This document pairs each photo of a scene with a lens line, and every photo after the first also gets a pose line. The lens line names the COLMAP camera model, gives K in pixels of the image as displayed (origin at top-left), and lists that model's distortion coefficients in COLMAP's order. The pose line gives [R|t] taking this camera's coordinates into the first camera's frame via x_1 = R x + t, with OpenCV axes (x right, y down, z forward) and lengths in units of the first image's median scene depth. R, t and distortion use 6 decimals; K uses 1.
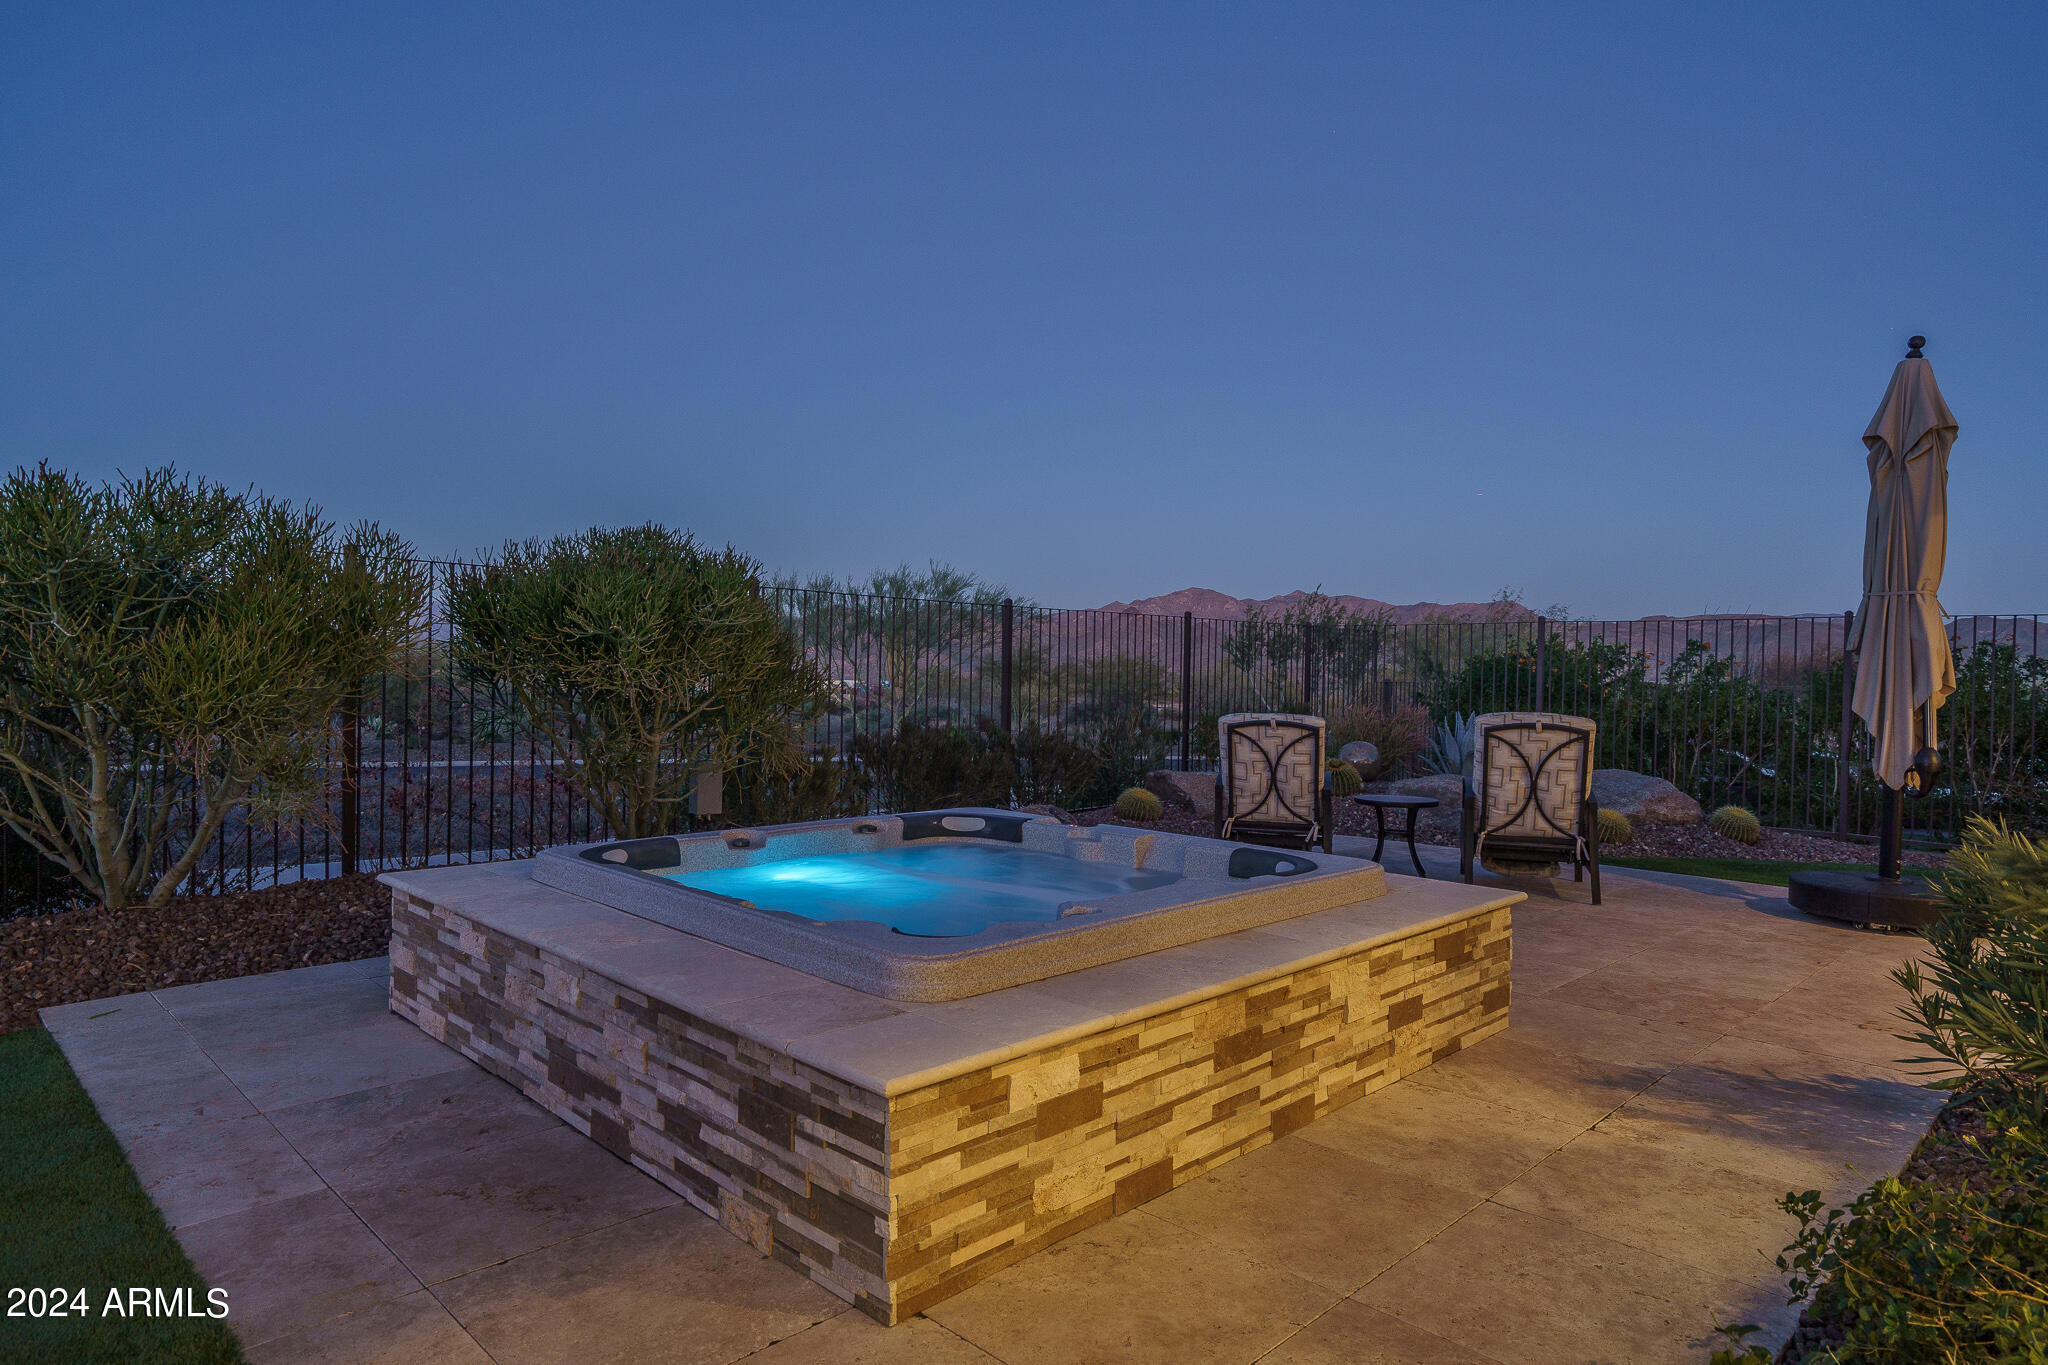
lens RADIAL K [[1218.3, 0, 992.3], [0, 1218.3, 677.4], [0, 0, 1]] dist [0.008042, 0.000573]
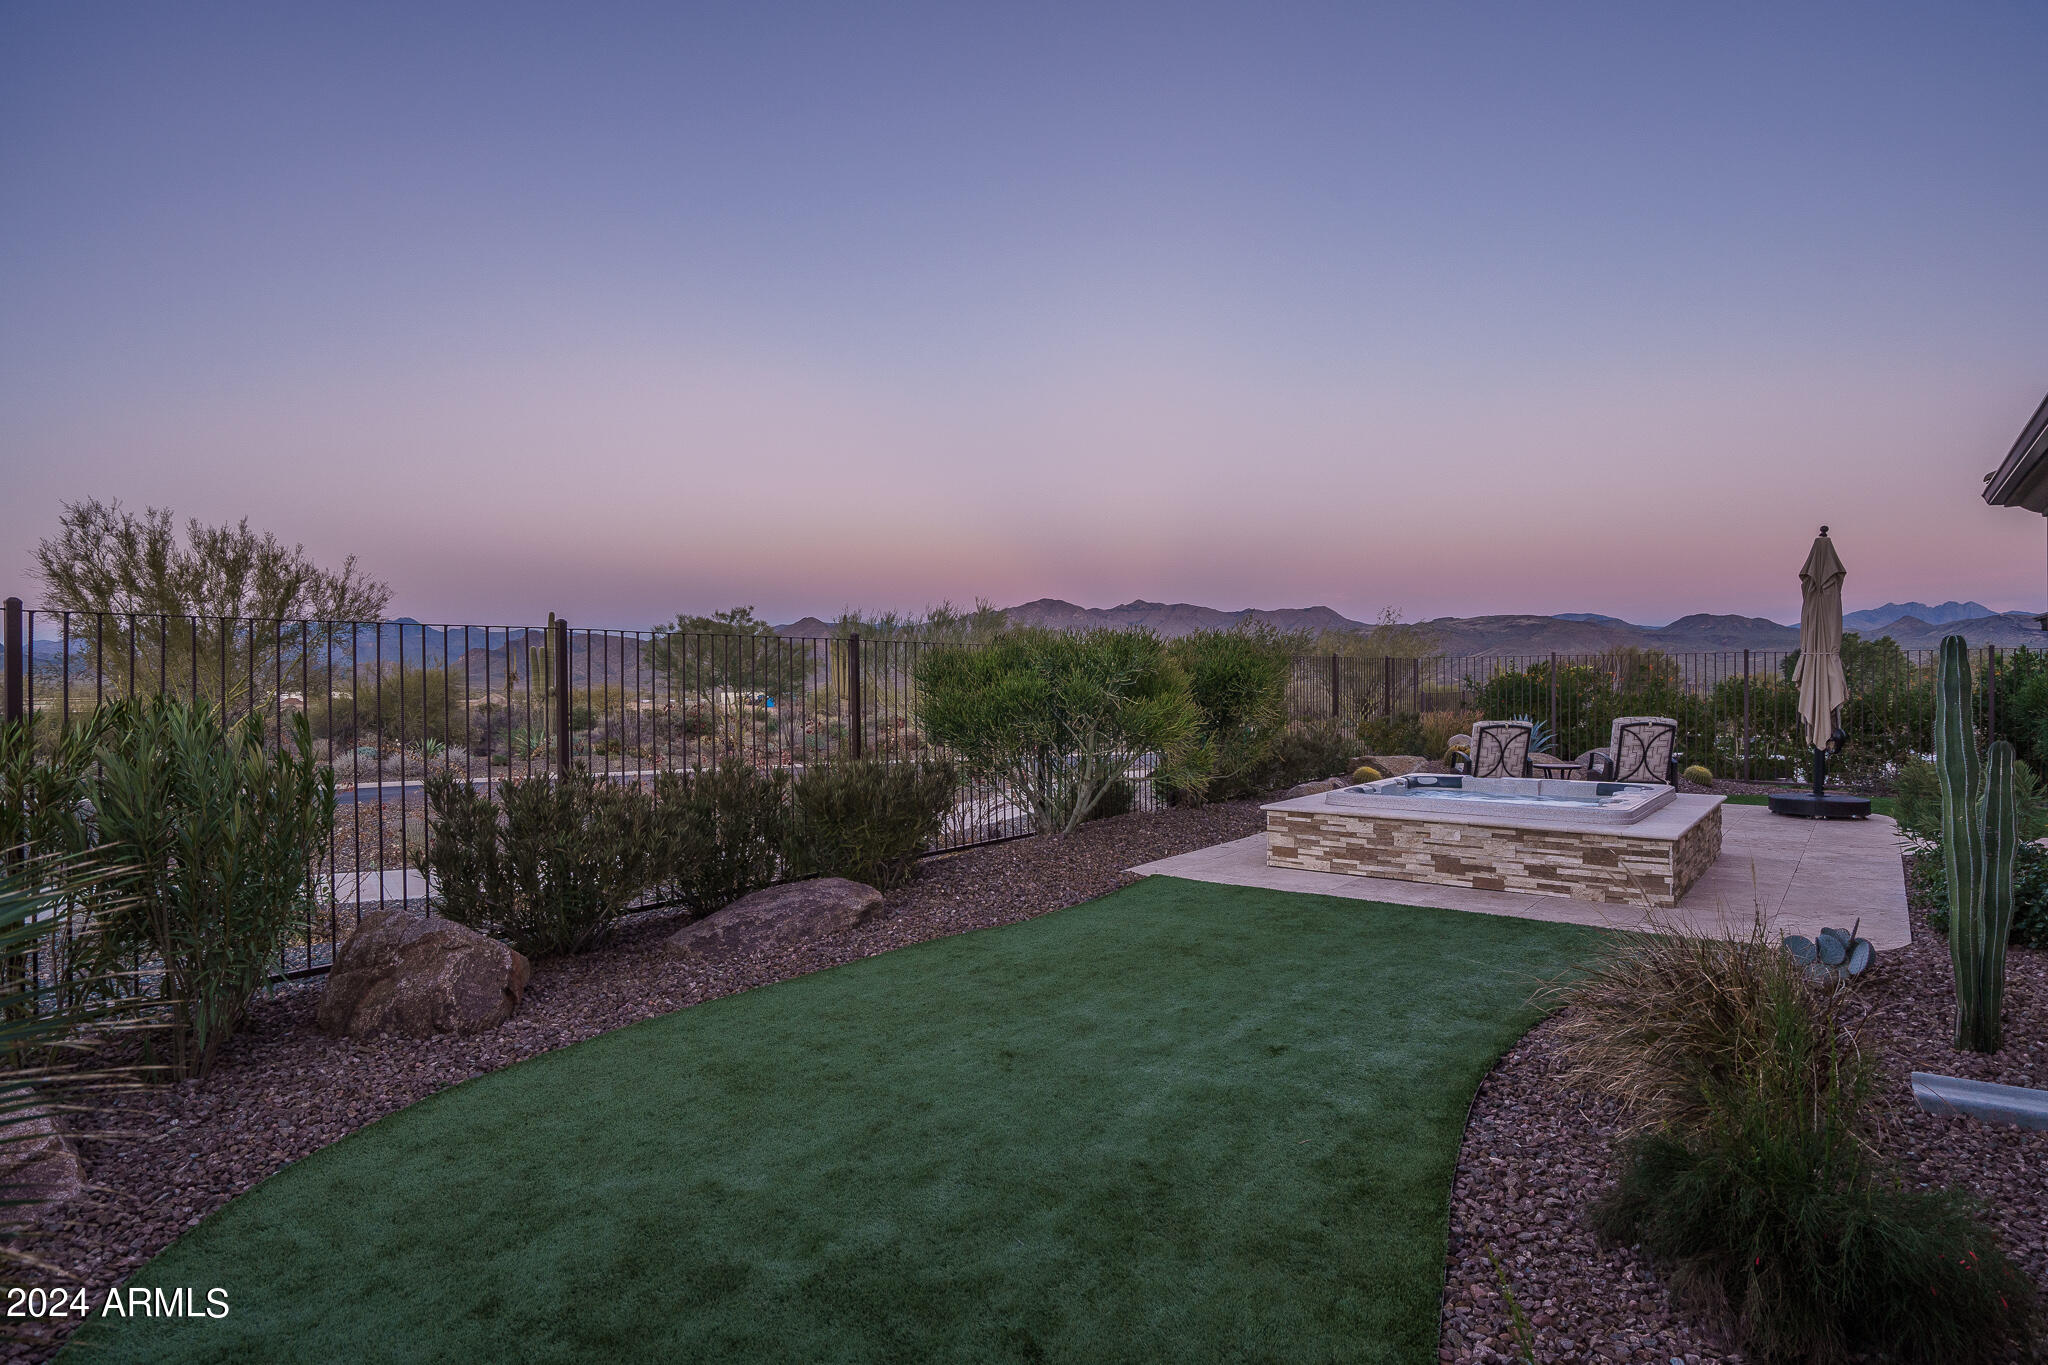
lens RADIAL K [[1134.4, 0, 1015.2], [0, 1134.4, 682.1], [0, 0, 1]] dist [0.007279, 0.000939]
pose [[0.990464, -0.023580, 0.135740, -0.813319], [0.023809, 0.999717, -0.000063, -0.051218], [-0.135700, 0.003294, 0.990744, -0.668032]]
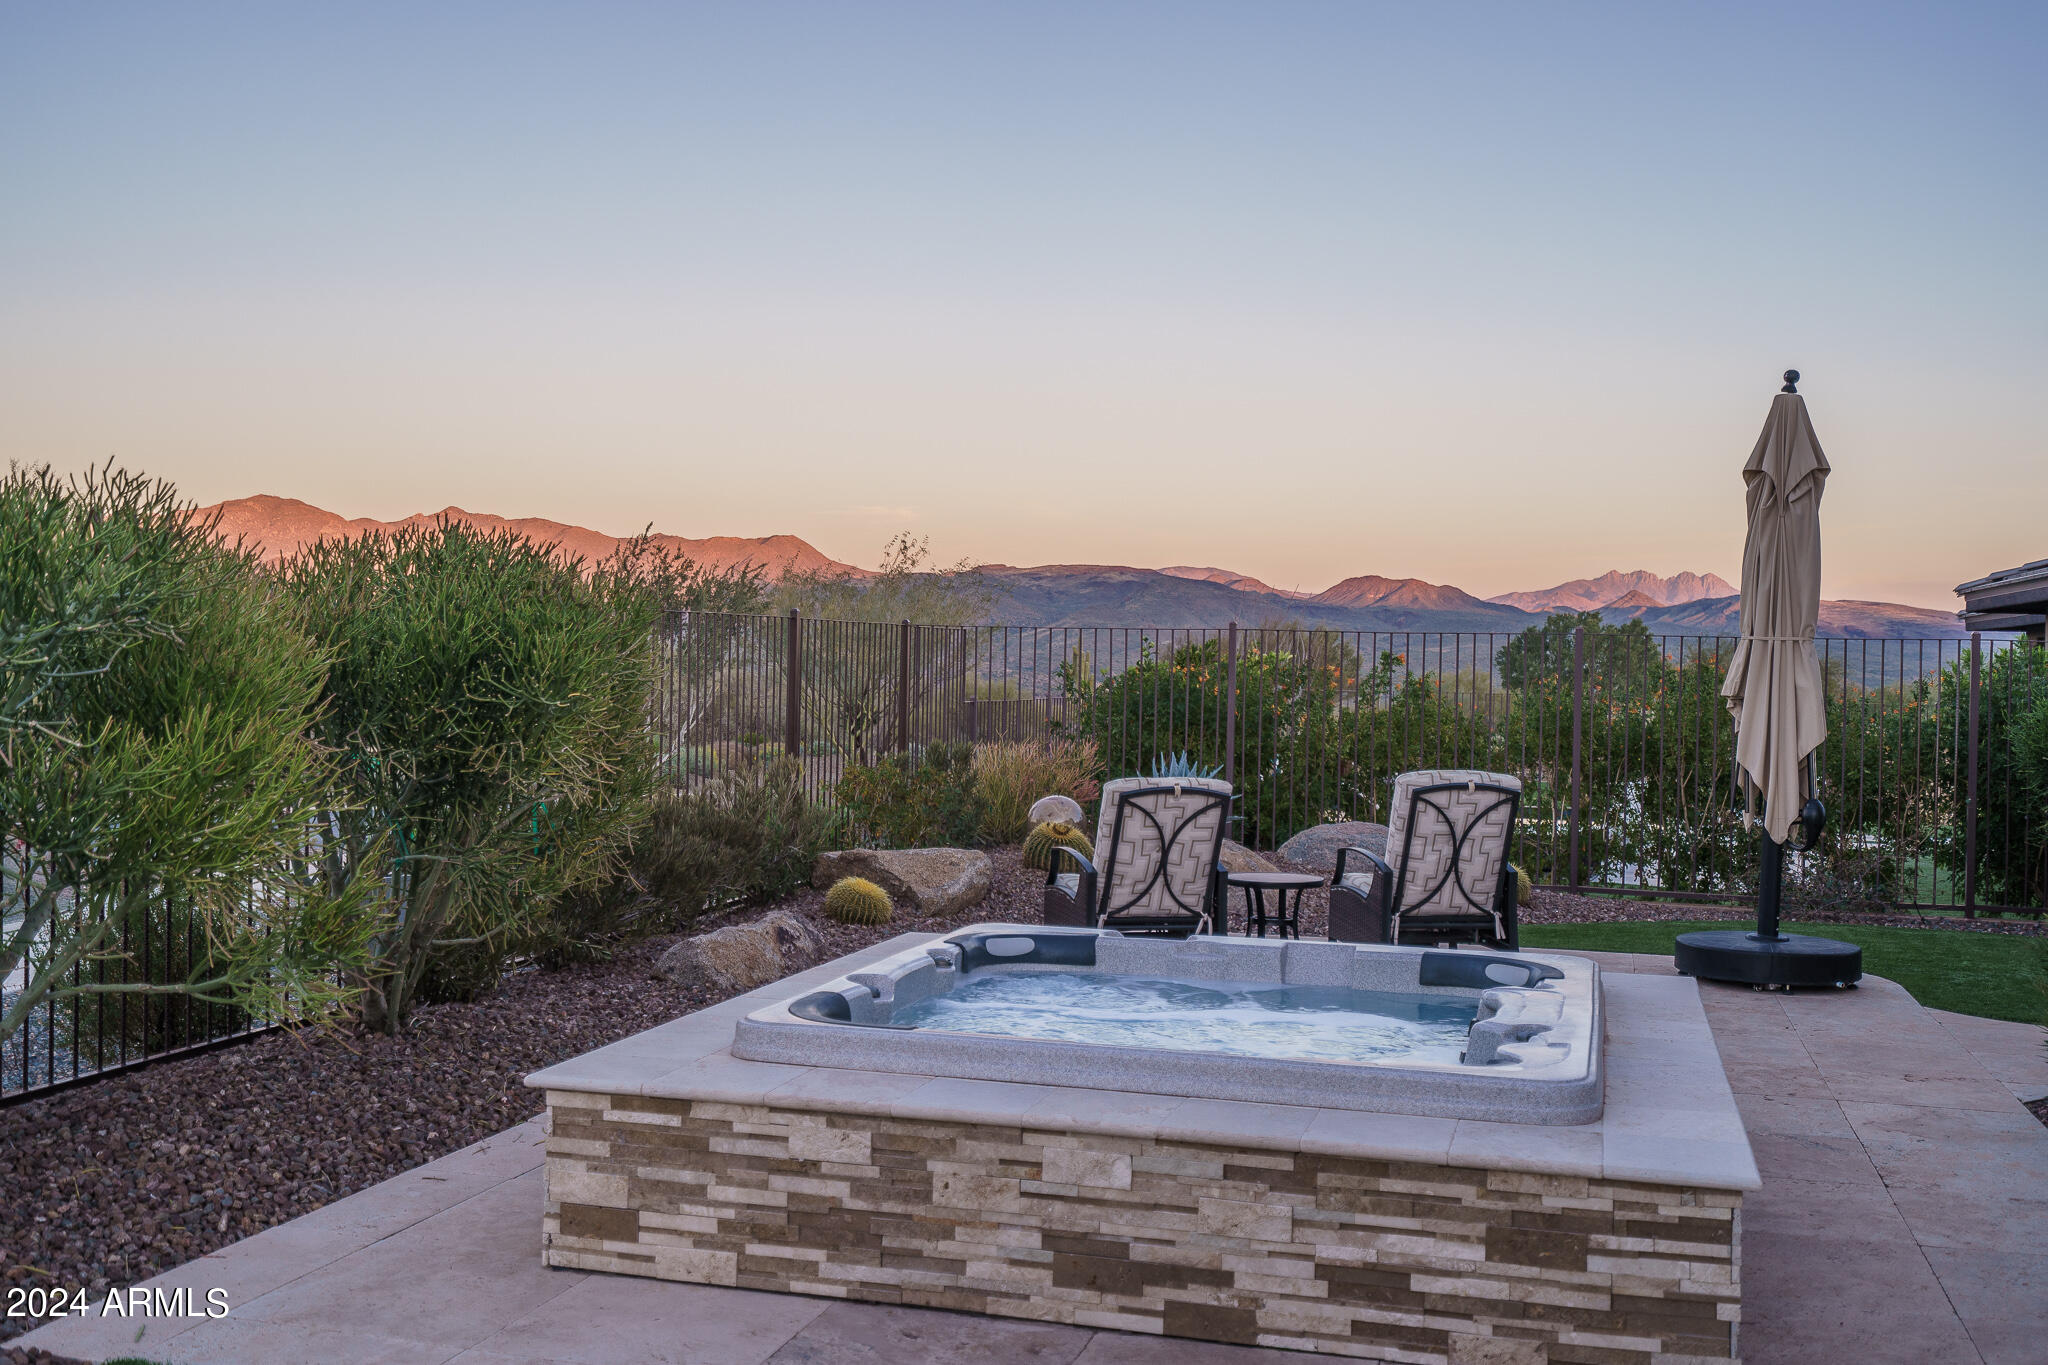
lens RADIAL K [[2070.0, 0, 1042.1], [0, 2070.0, 682.4], [0, 0, 1]] dist [0.012700, 0.000000]
pose [[0.866313, -0.005168, 0.499475, -0.554852], [-0.001016, 0.999926, 0.012108, -0.051851], [-0.499501, -0.010997, 0.866244, -0.114150]]
